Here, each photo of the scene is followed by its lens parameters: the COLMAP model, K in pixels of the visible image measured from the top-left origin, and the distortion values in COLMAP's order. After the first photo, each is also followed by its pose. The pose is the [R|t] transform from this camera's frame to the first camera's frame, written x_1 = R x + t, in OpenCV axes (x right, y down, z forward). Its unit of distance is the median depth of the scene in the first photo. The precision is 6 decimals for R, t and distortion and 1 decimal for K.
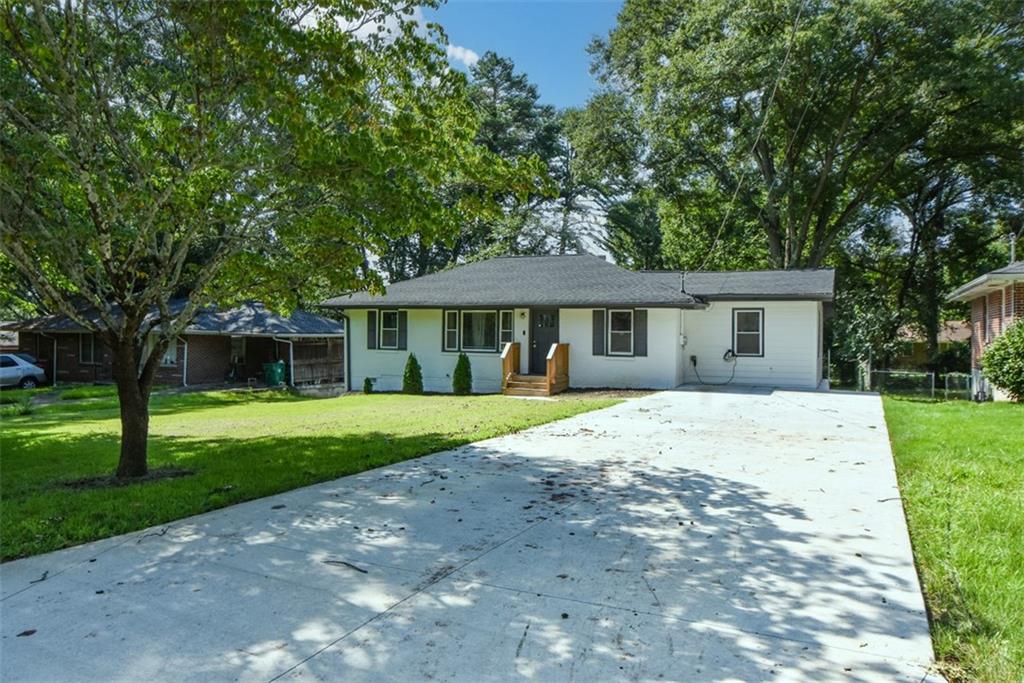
lens RADIAL K [[743.2, 0, 454.7], [0, 743.2, 312.6], [0, 0, 1]] dist [-0.004152, -0.001130]
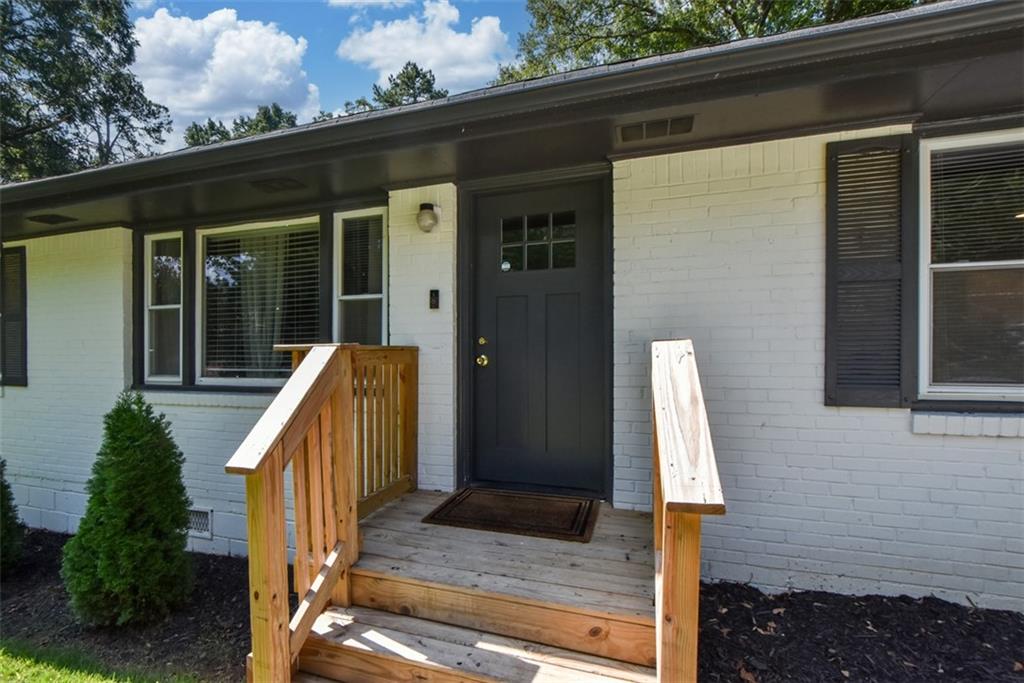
lens RADIAL K [[424.8, 0, 486.2], [0, 424.8, 362.5], [0, 0, 1]] dist [-0.000286, -0.000014]
pose [[0.984720, -0.024452, 0.172420, 0.065497], [0.015417, 0.998446, 0.053546, 0.029514], [-0.173461, -0.050070, 0.983567, 0.663937]]
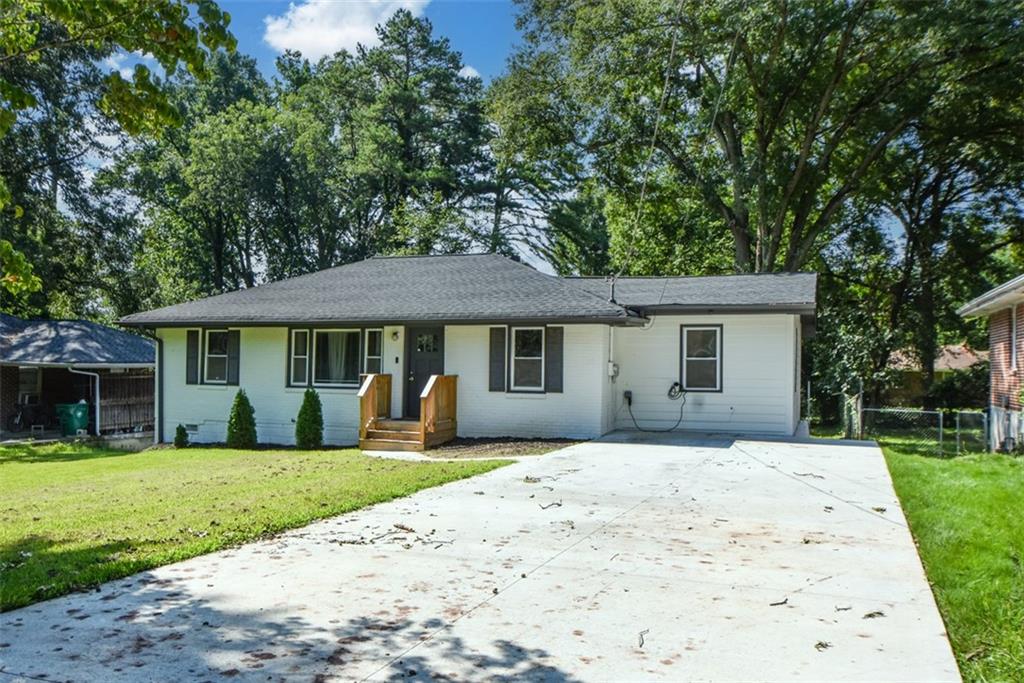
lens RADIAL K [[838.0, 0, 481.3], [0, 838.0, 344.6], [0, 0, 1]] dist [0.000040, 0.002944]
pose [[0.995358, -0.001905, 0.096227, 0.073150], [0.001321, 0.999980, 0.006130, 0.005668], [-0.096237, -0.005975, 0.995341, 0.148609]]
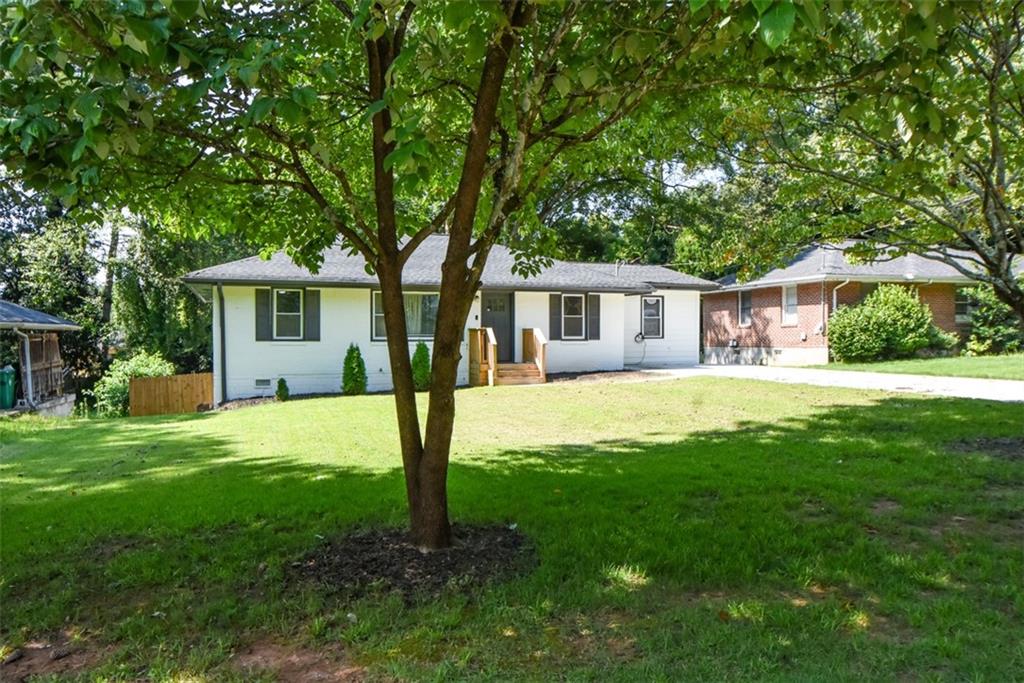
lens RADIAL K [[732.5, 0, 509.9], [0, 732.5, 313.7], [0, 0, 1]] dist [0.001618, -0.000386]
pose [[0.684887, 0.000701, 0.728649, -0.398753], [-0.021364, 0.999589, 0.019120, 0.003401], [-0.728336, -0.028662, 0.684620, 0.274113]]
